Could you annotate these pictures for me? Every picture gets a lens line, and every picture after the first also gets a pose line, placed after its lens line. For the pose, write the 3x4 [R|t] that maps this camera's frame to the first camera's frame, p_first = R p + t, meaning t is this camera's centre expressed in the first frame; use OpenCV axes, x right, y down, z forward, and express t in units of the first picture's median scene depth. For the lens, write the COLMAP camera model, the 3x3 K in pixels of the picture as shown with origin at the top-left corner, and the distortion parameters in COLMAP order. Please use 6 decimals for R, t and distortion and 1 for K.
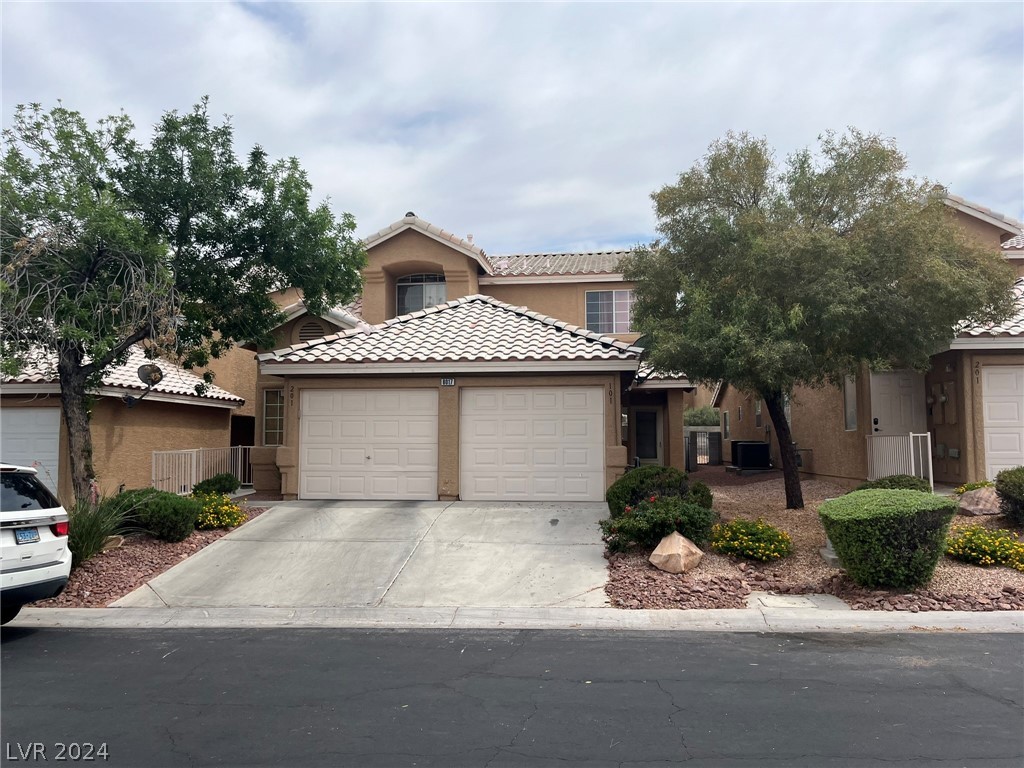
lens RADIAL K [[776.9, 0, 515.8], [0, 776.9, 385.9], [0, 0, 1]] dist [0.019192, -0.009127]
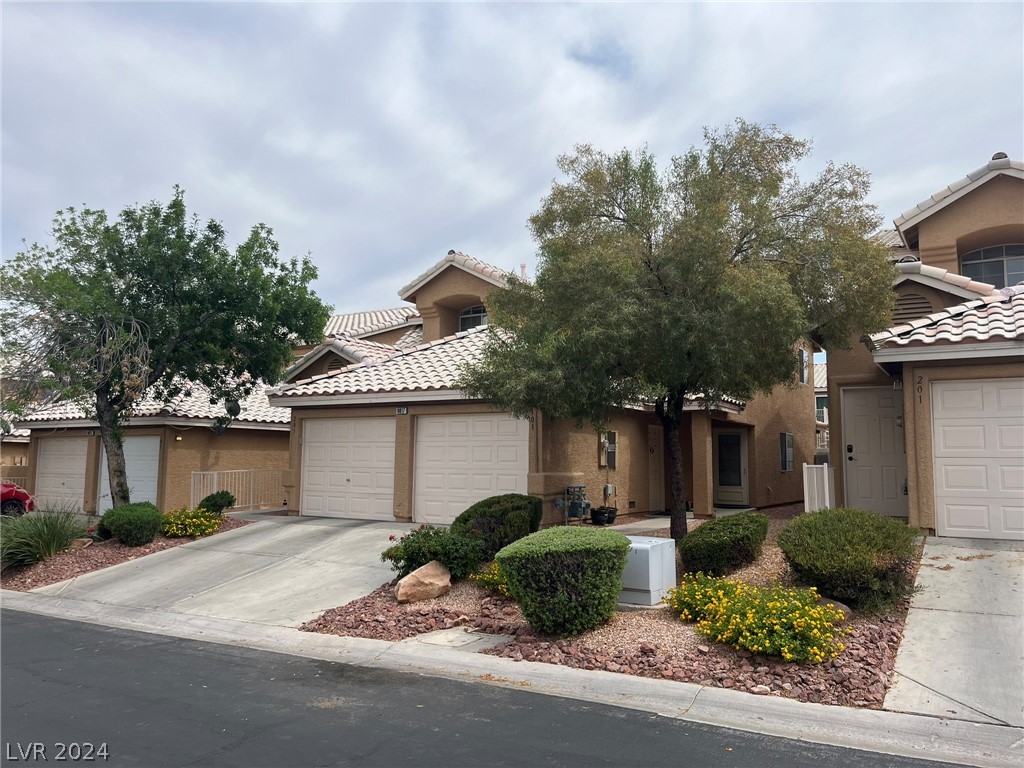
lens RADIAL K [[776.9, 0, 538.1], [0, 776.9, 374.0], [0, 0, 1]] dist [0.019192, -0.009127]
pose [[0.912871, -0.035291, -0.406719, 0.511144], [0.018726, 0.998828, -0.044638, -0.004049], [0.407818, 0.033133, 0.912462, 0.096044]]
